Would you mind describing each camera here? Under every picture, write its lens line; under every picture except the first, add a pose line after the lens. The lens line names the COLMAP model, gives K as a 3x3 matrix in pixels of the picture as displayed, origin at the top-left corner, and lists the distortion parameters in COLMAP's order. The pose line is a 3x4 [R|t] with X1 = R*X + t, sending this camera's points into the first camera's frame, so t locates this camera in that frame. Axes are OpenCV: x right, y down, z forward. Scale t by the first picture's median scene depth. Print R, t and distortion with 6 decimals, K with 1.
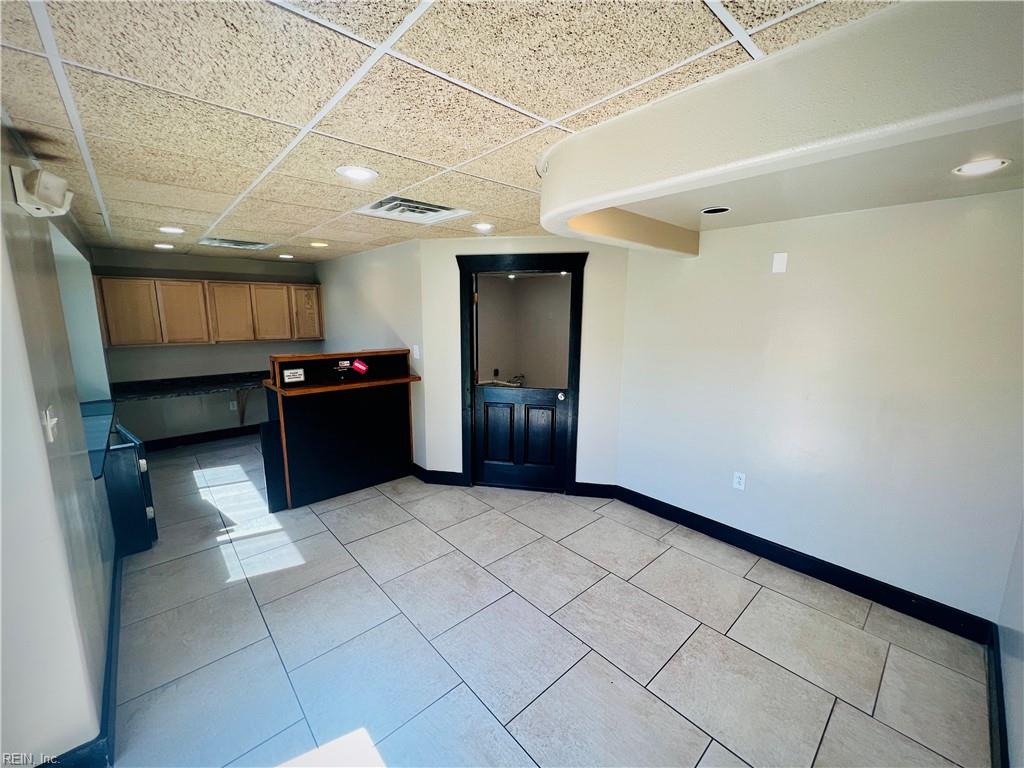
lens RADIAL K [[410.7, 0, 516.7], [0, 410.7, 383.4], [0, 0, 1]] dist [-0.000093, 0.000010]
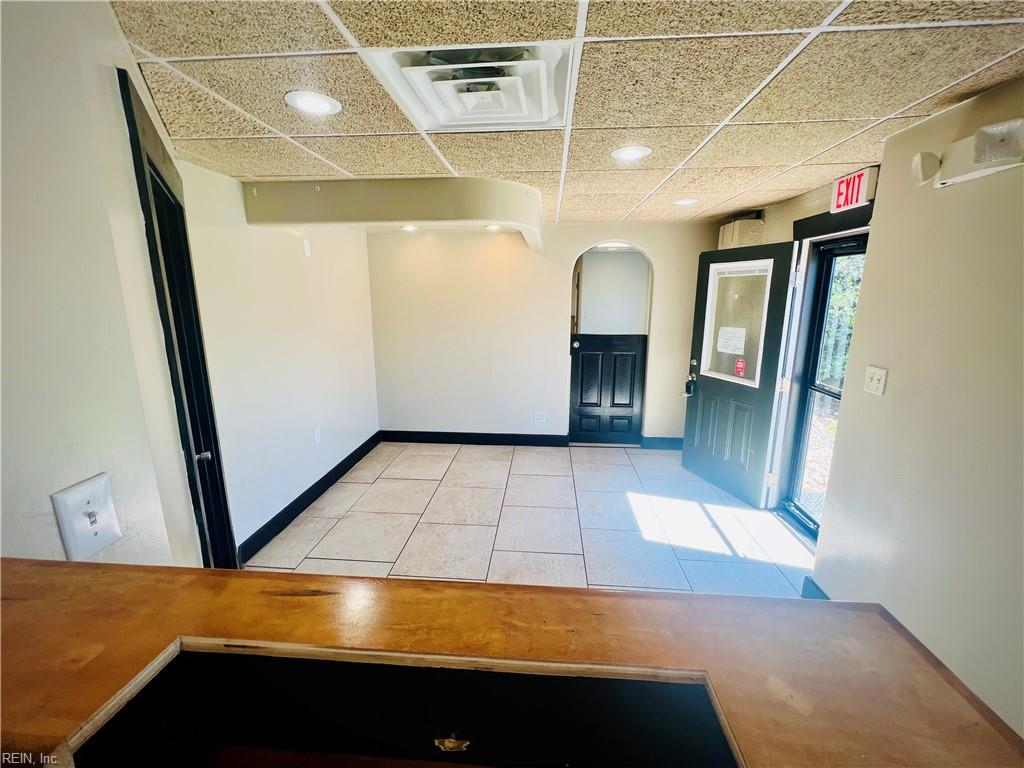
lens RADIAL K [[410.7, 0, 514.9], [0, 410.7, 378.4], [0, 0, 1]] dist [-0.000093, 0.000010]
pose [[-0.678431, -0.157378, 0.717610, -0.395476], [0.120518, 0.939712, 0.320025, -0.134807], [-0.724711, 0.303600, -0.618563, 0.787425]]
